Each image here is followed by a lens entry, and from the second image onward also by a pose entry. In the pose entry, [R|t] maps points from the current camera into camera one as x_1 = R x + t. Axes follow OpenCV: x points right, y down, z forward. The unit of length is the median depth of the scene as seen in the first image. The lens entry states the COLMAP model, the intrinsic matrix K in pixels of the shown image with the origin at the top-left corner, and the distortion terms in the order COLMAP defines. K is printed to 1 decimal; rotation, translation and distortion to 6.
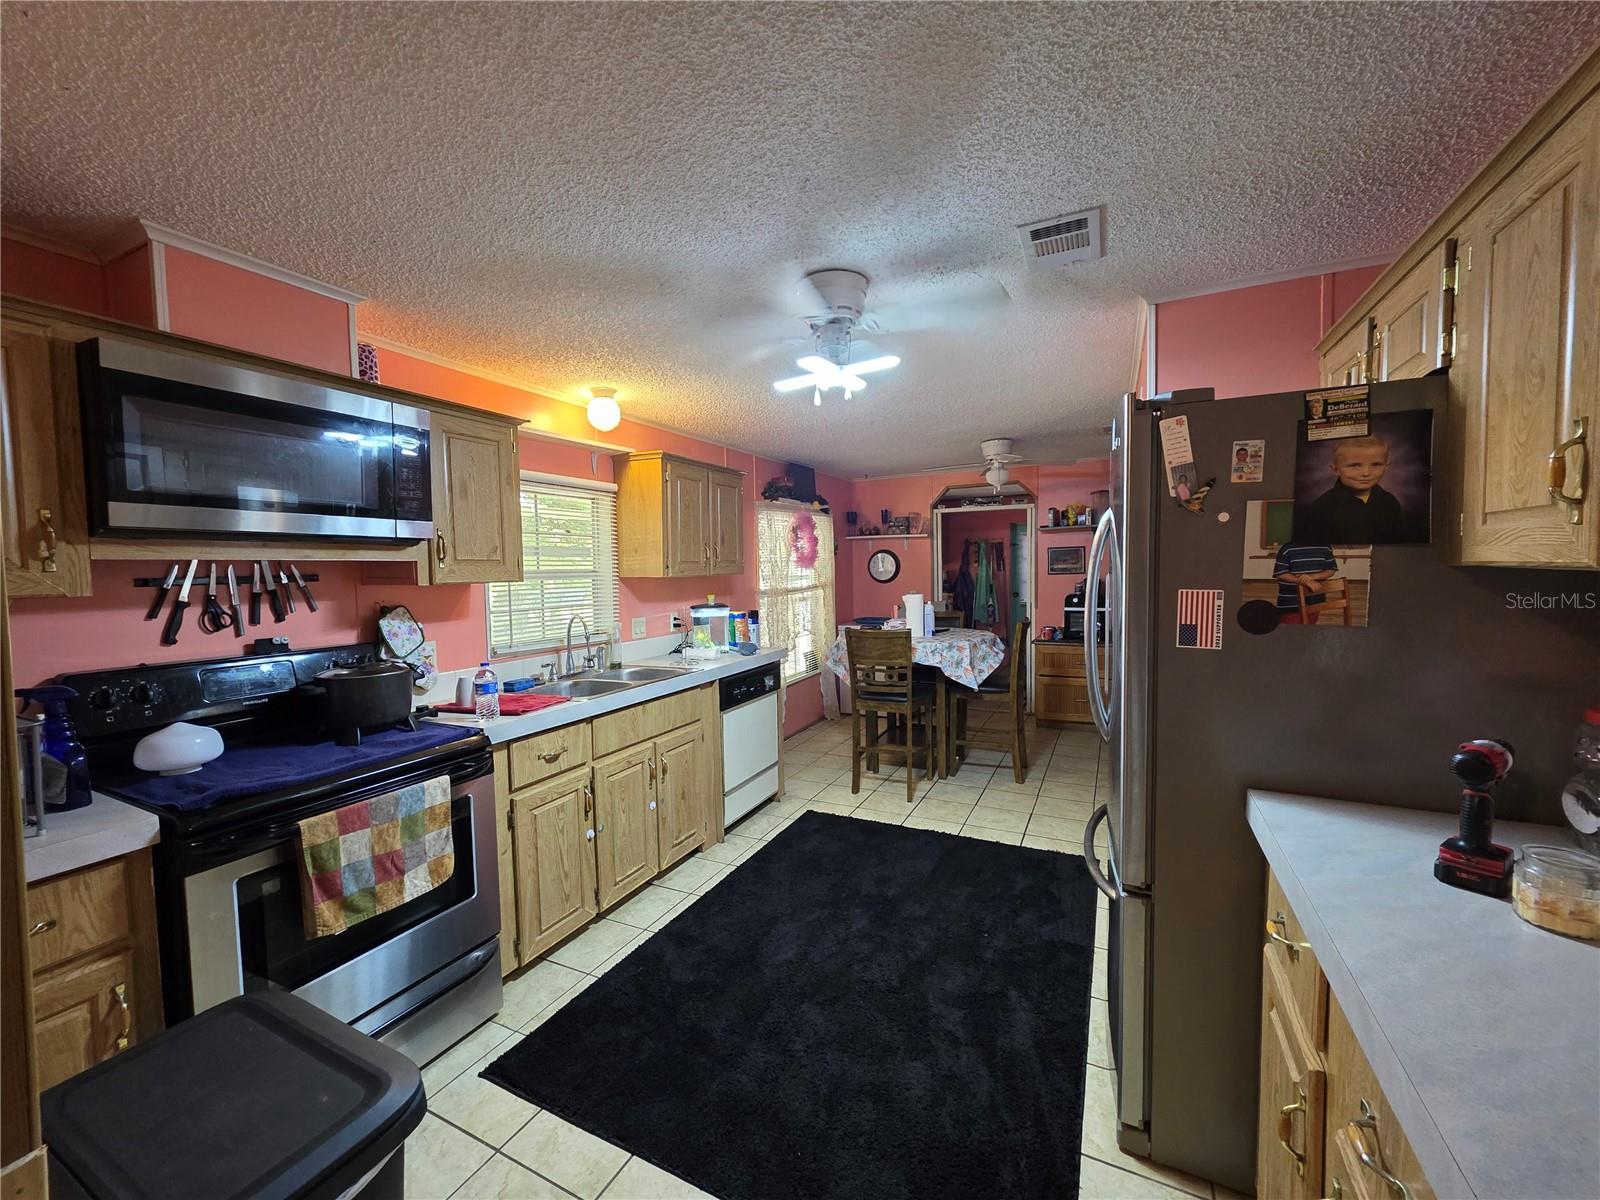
lens RADIAL K [[635.9, 0, 786.3], [0, 635.9, 600.8], [0, 0, 1]] dist [0.006814, -0.001198]
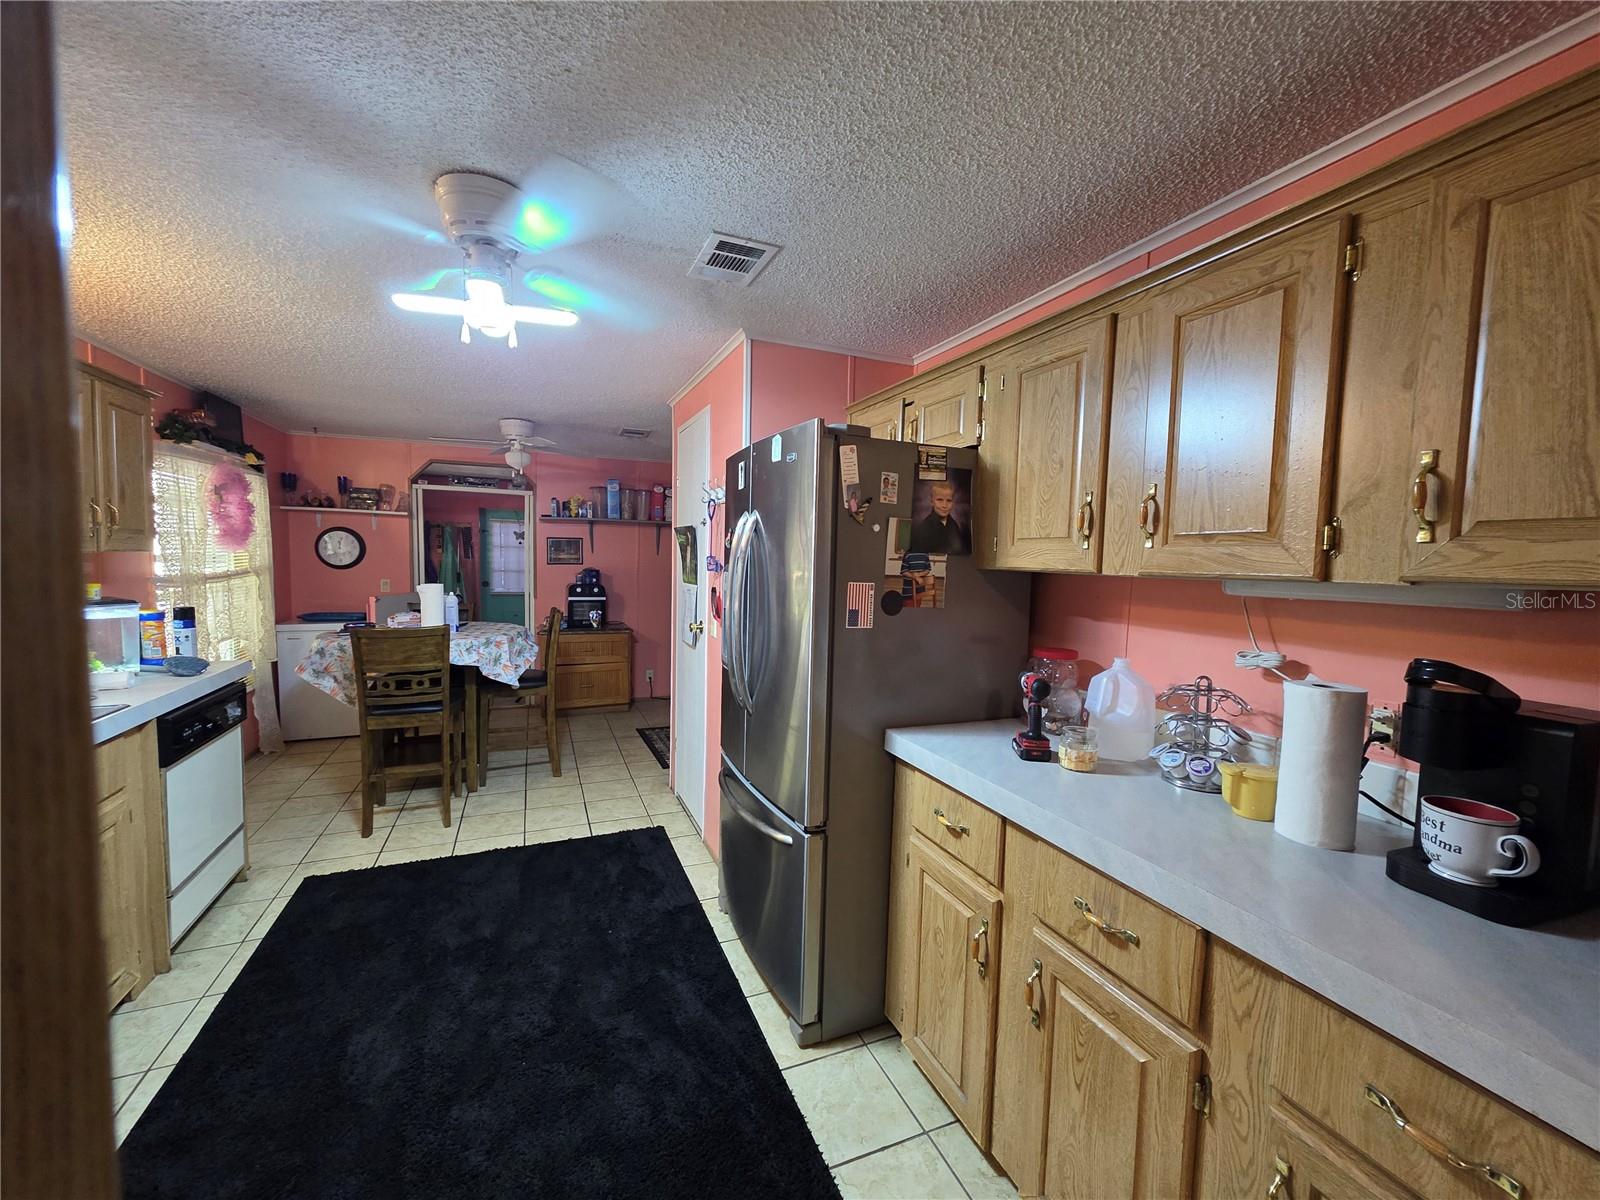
lens RADIAL K [[635.9, 0, 792.5], [0, 635.9, 601.4], [0, 0, 1]] dist [0.006814, -0.001198]
pose [[0.651849, -0.017573, 0.758145, -0.169790], [0.004019, 0.999797, 0.019719, -0.002181], [-0.758338, -0.009807, 0.651788, 0.106765]]
